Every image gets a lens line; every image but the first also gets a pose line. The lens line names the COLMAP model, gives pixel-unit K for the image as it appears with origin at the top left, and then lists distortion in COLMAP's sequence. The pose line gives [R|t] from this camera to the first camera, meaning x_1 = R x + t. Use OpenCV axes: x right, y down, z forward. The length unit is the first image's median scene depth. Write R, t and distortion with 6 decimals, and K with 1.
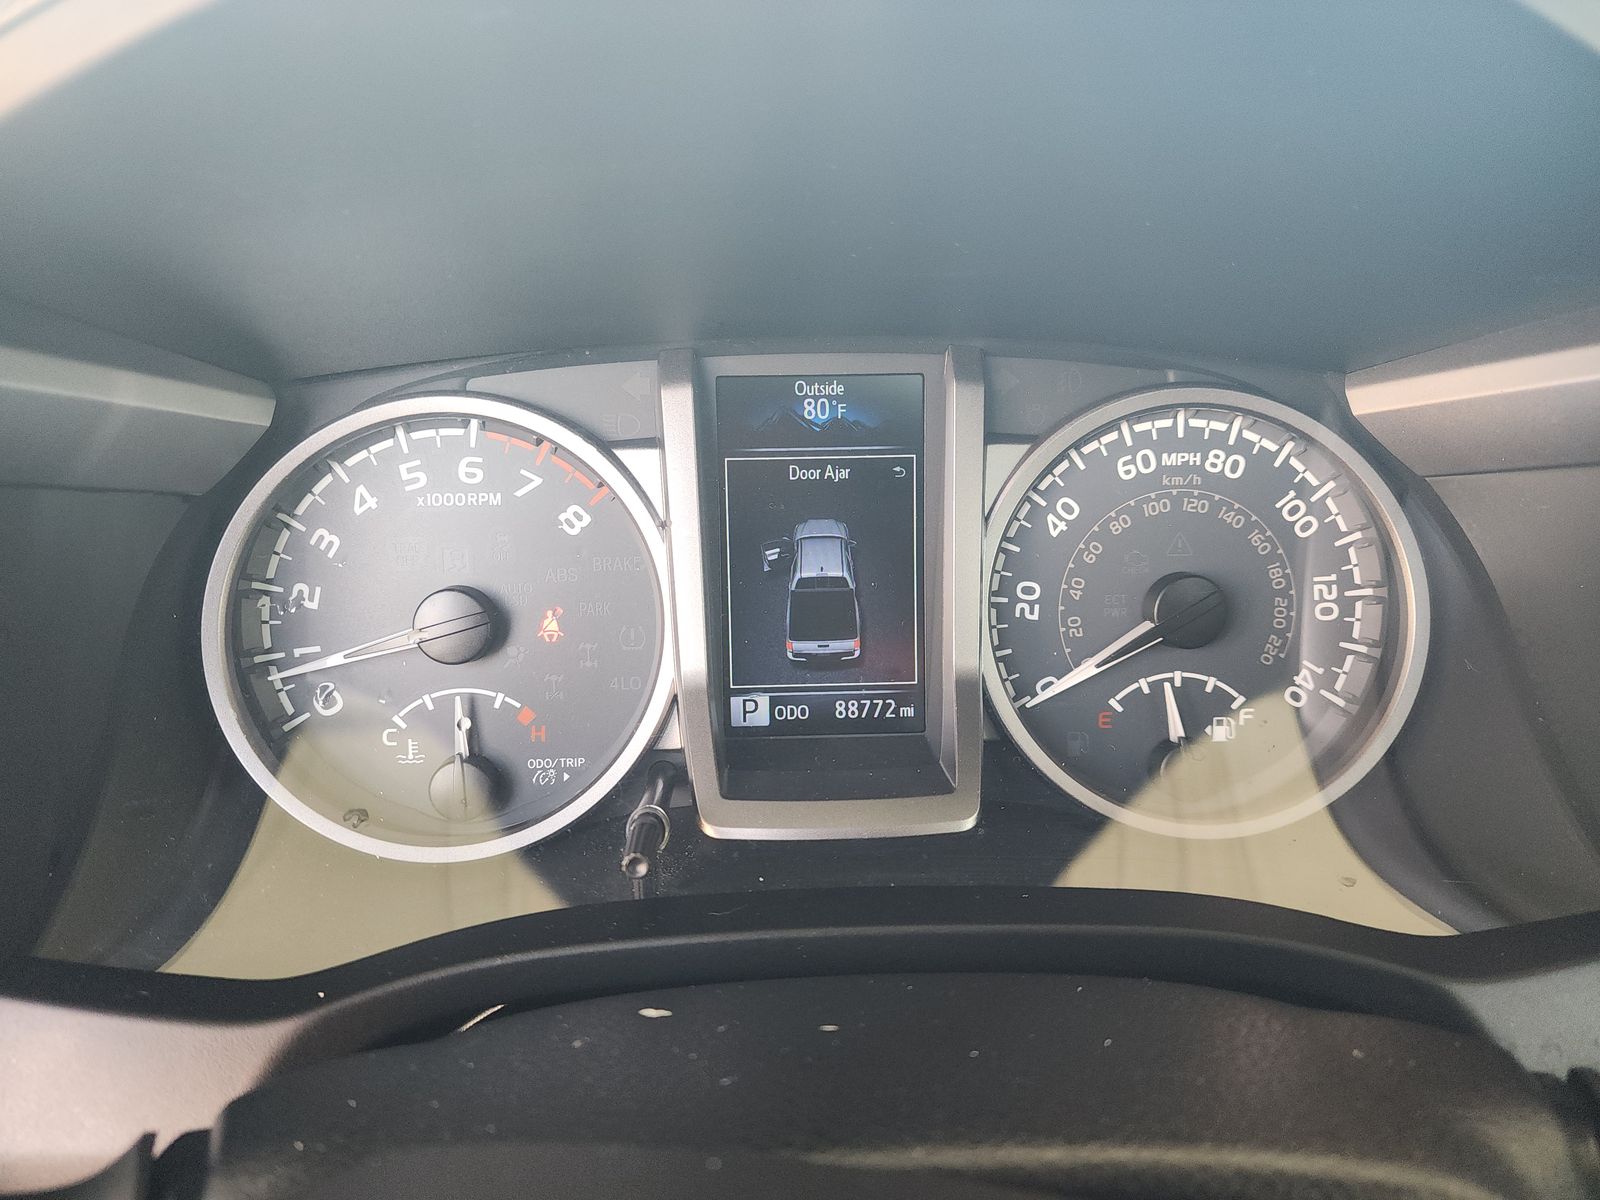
lens RADIAL K [[1063.8, 0, 796.3], [0, 1063.8, 597.0], [0, 0, 1]] dist [-0.005121, -0.001818]
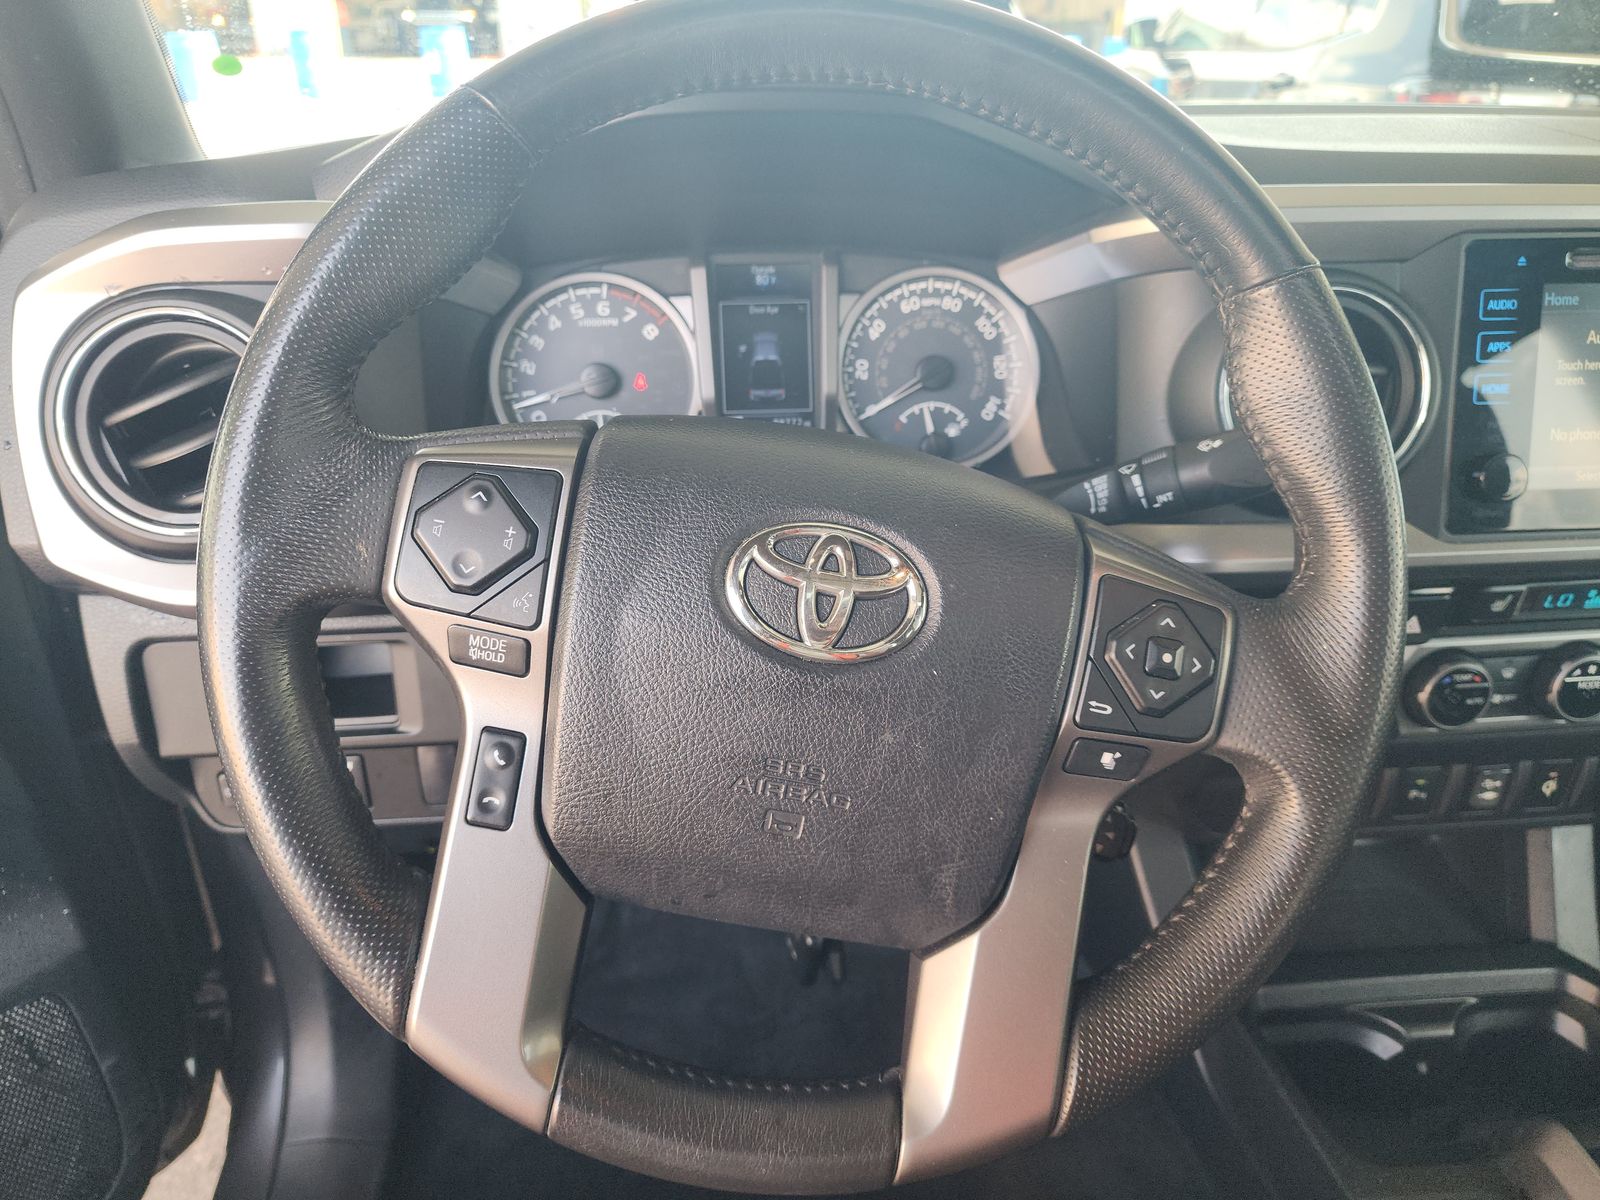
lens RADIAL K [[1063.8, 0, 805.6], [0, 1063.8, 602.7], [0, 0, 1]] dist [-0.005121, -0.001818]
pose [[0.999924, -0.008433, 0.008946, 0.082720], [0.007714, 0.996957, 0.077577, 0.311205], [-0.009573, -0.077502, 0.996946, -1.204772]]
